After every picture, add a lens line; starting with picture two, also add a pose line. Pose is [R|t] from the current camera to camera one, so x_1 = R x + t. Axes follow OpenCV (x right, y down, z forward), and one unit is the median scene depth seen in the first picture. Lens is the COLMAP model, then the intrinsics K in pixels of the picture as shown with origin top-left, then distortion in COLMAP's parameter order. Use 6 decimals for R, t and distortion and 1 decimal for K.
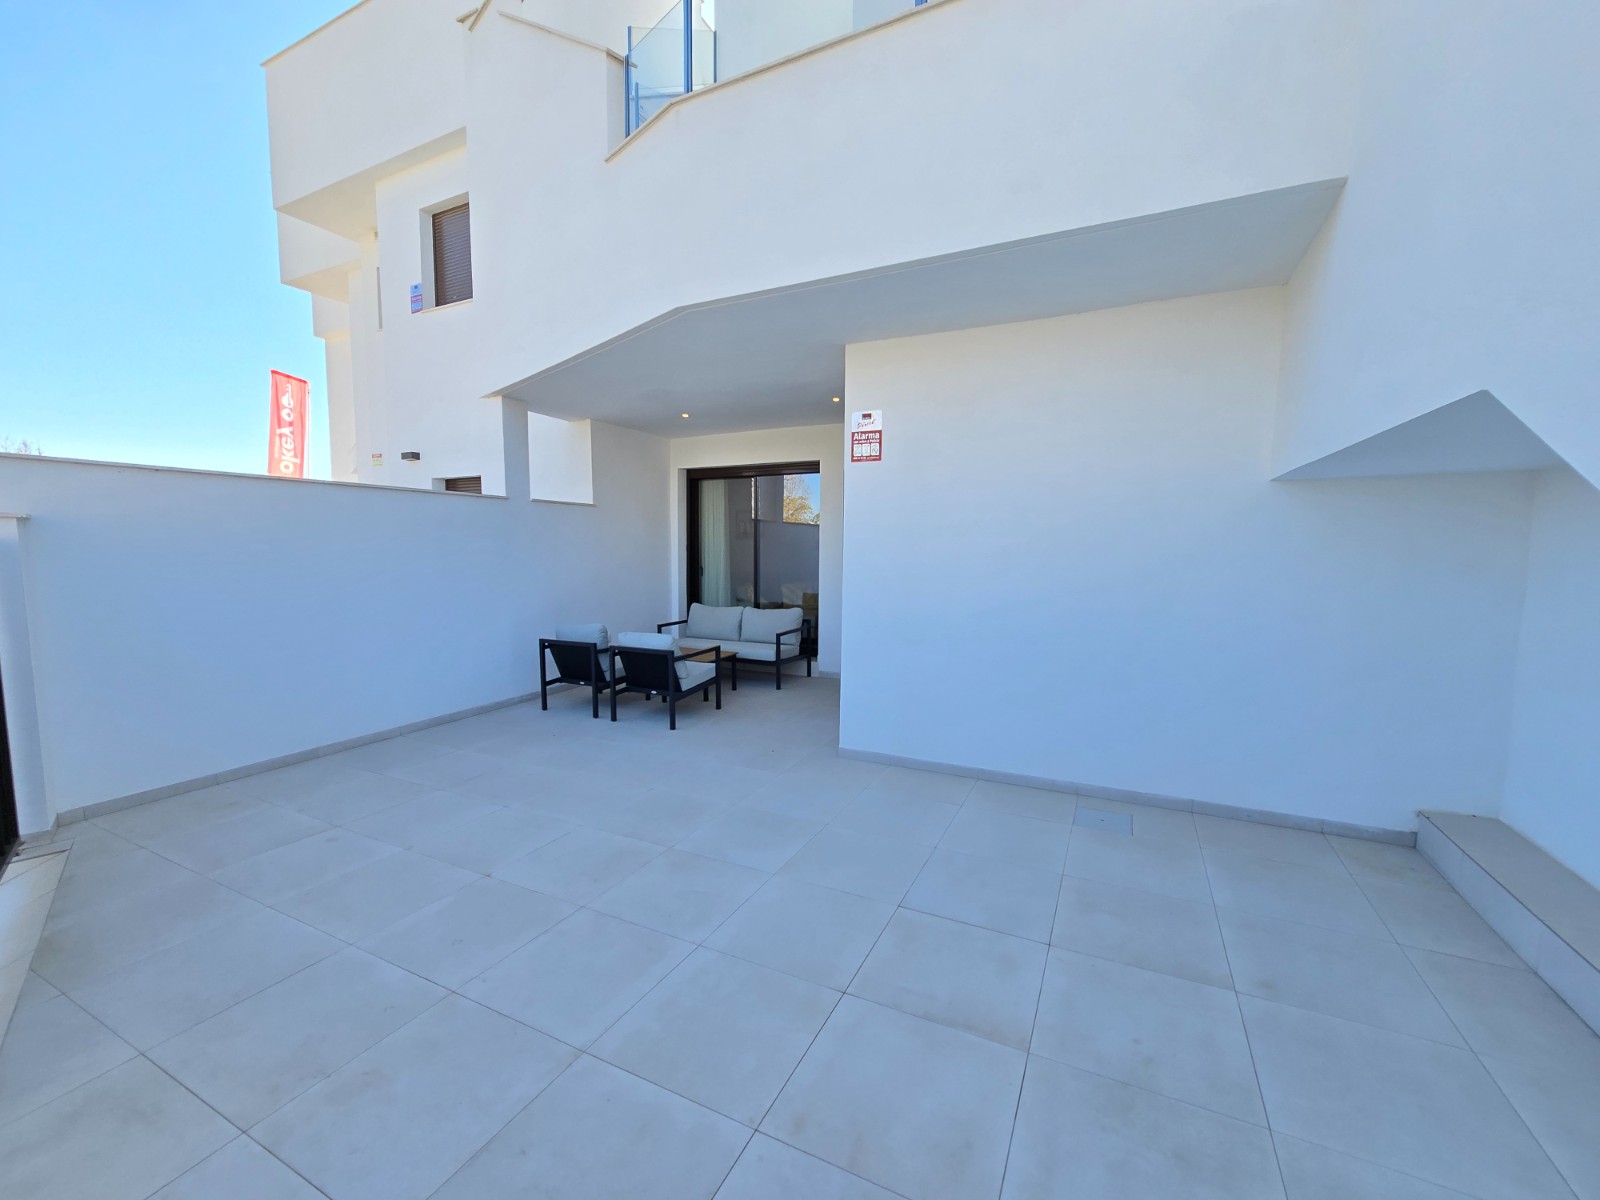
lens RADIAL K [[654.6, 0, 797.1], [0, 654.6, 609.0], [0, 0, 1]] dist [0.000105, -0.000618]
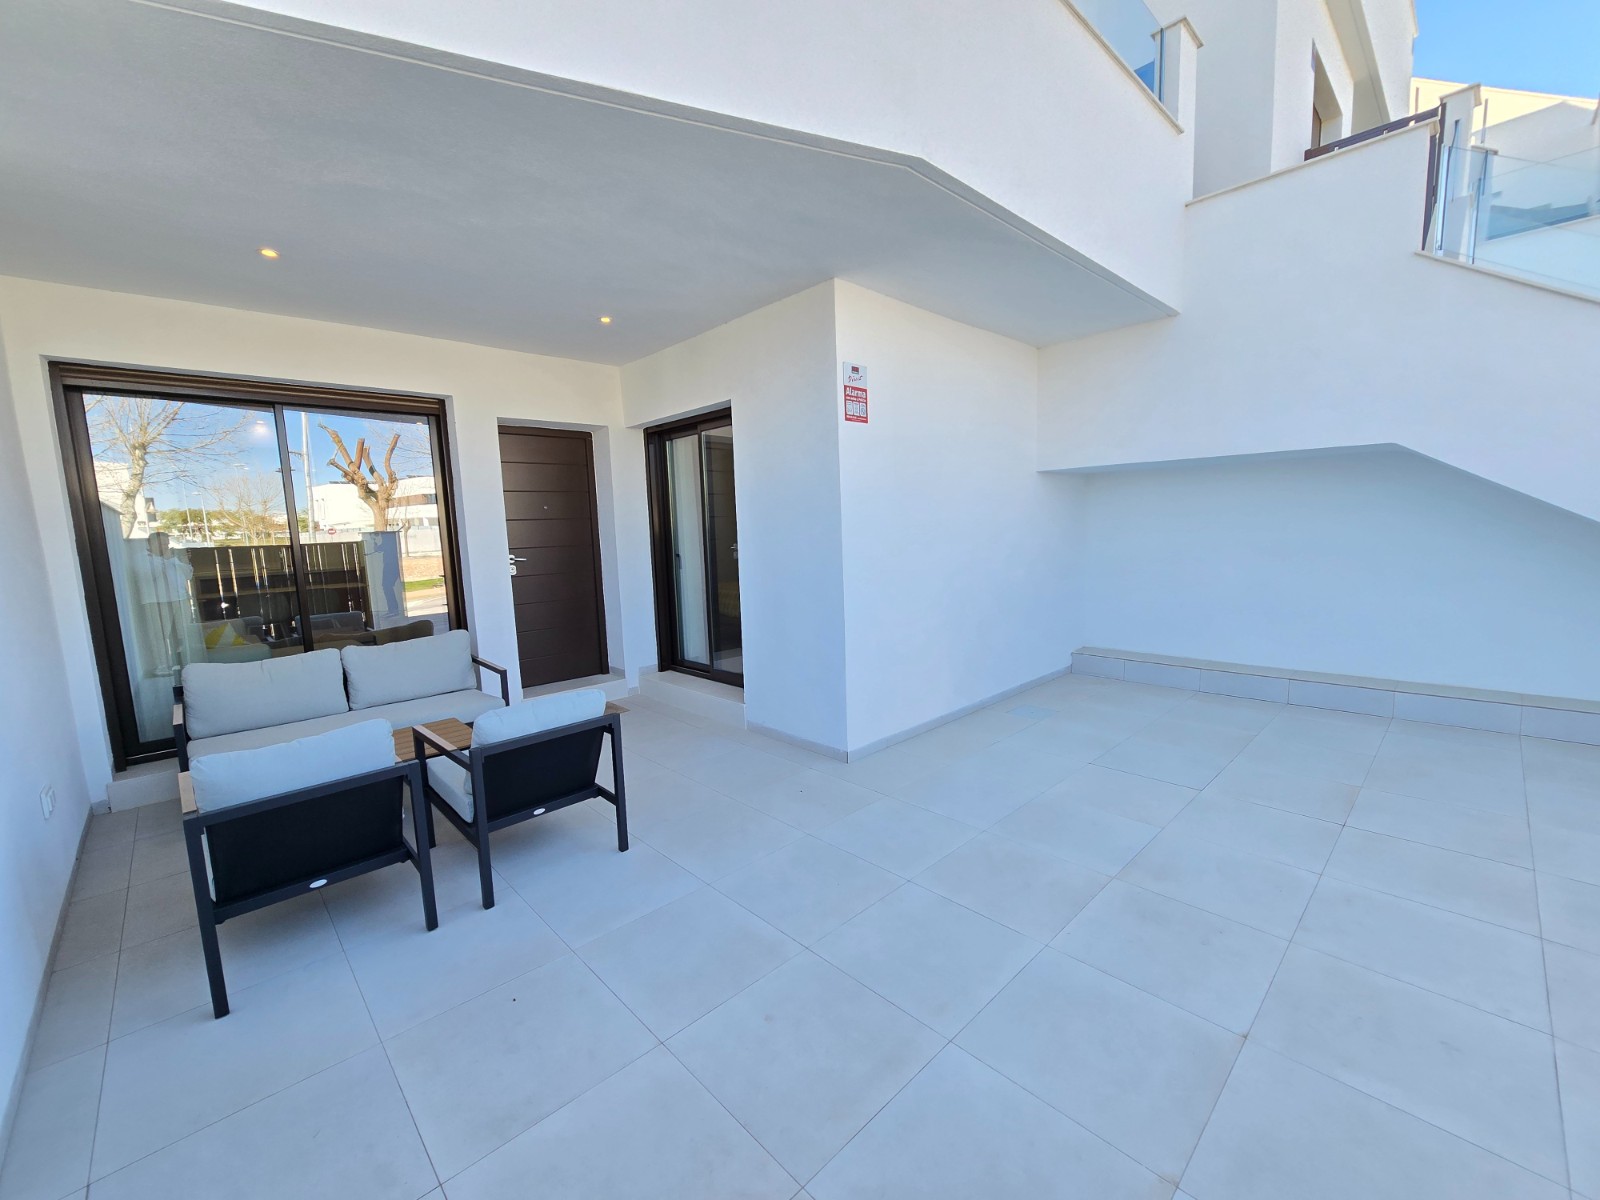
lens RADIAL K [[654.6, 0, 797.1], [0, 654.6, 609.0], [0, 0, 1]] dist [0.000105, -0.000618]
pose [[0.340444, -0.131025, 0.931091, -0.779396], [0.121983, 0.988029, 0.094436, -0.068567], [-0.932319, 0.081427, 0.352351, 0.781197]]
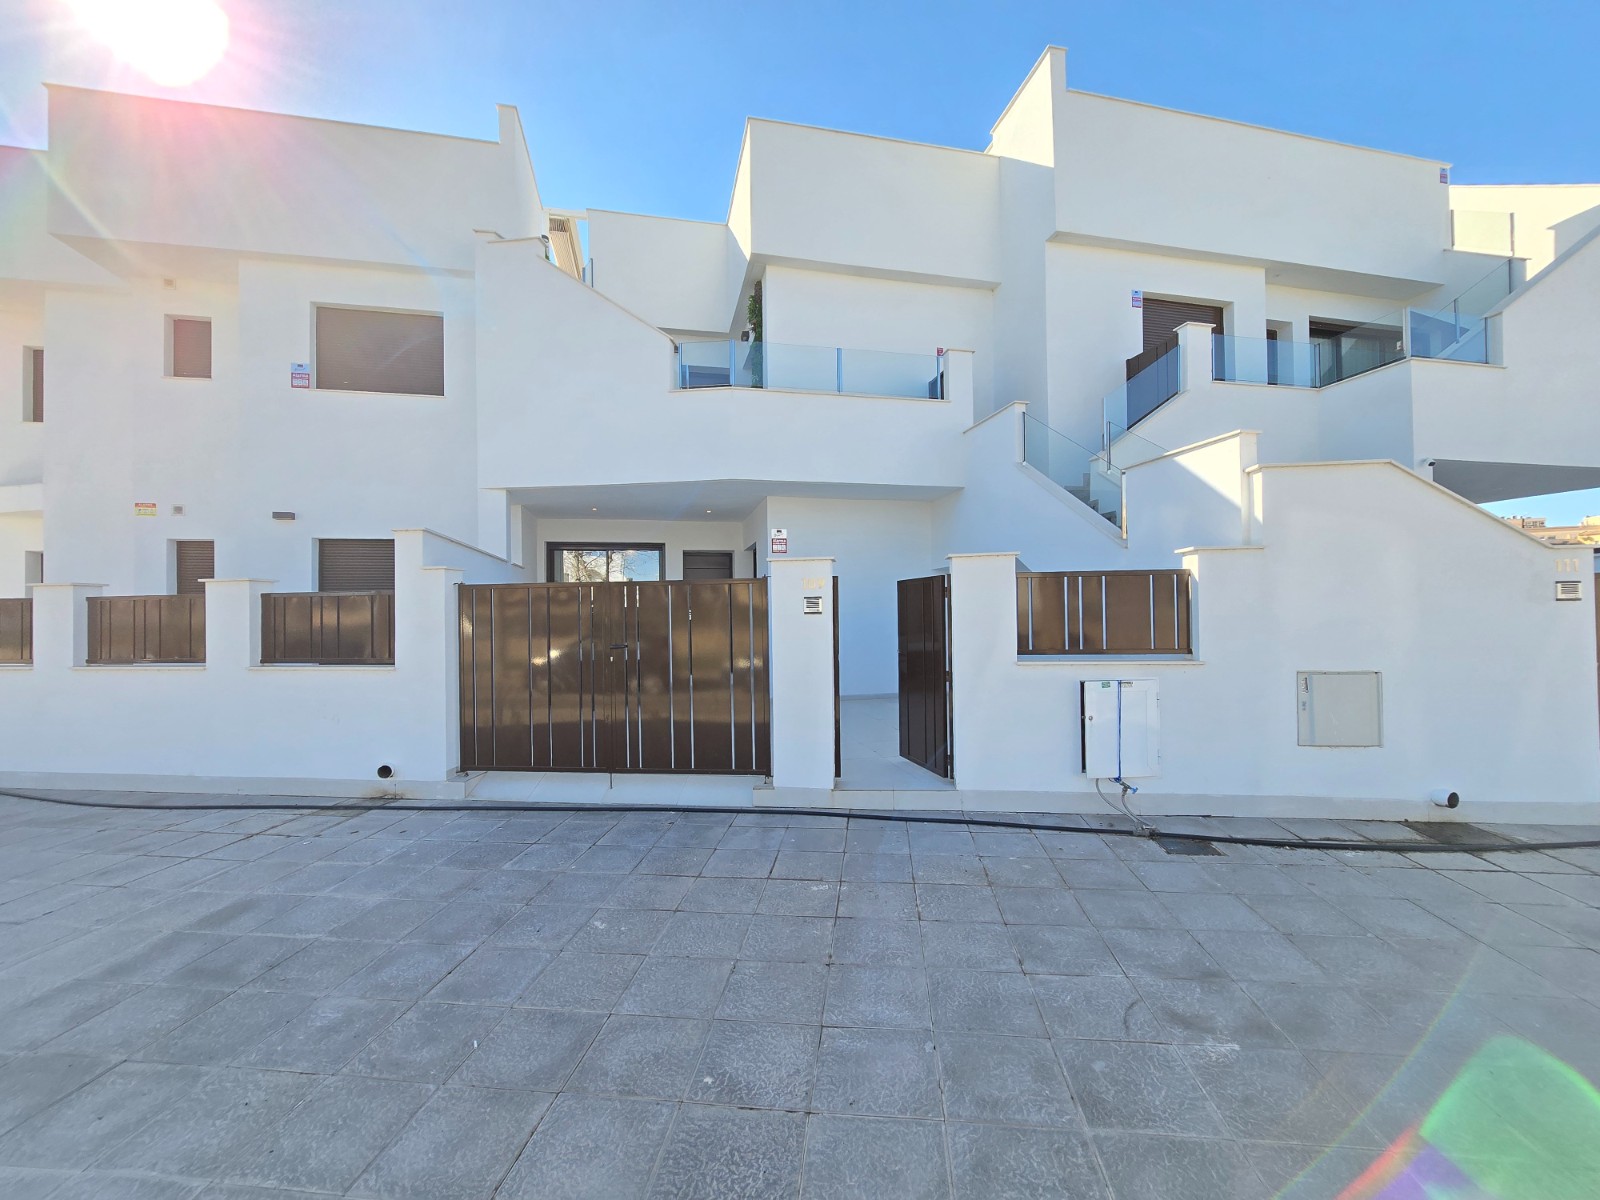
lens RADIAL K [[654.6, 0, 797.1], [0, 654.6, 609.0], [0, 0, 1]] dist [0.000105, -0.000618]
pose [[0.772684, -0.001975, 0.634788, -1.129930], [0.075597, 0.993165, -0.088930, 0.128834], [-0.630274, 0.116703, 0.767552, -0.563409]]
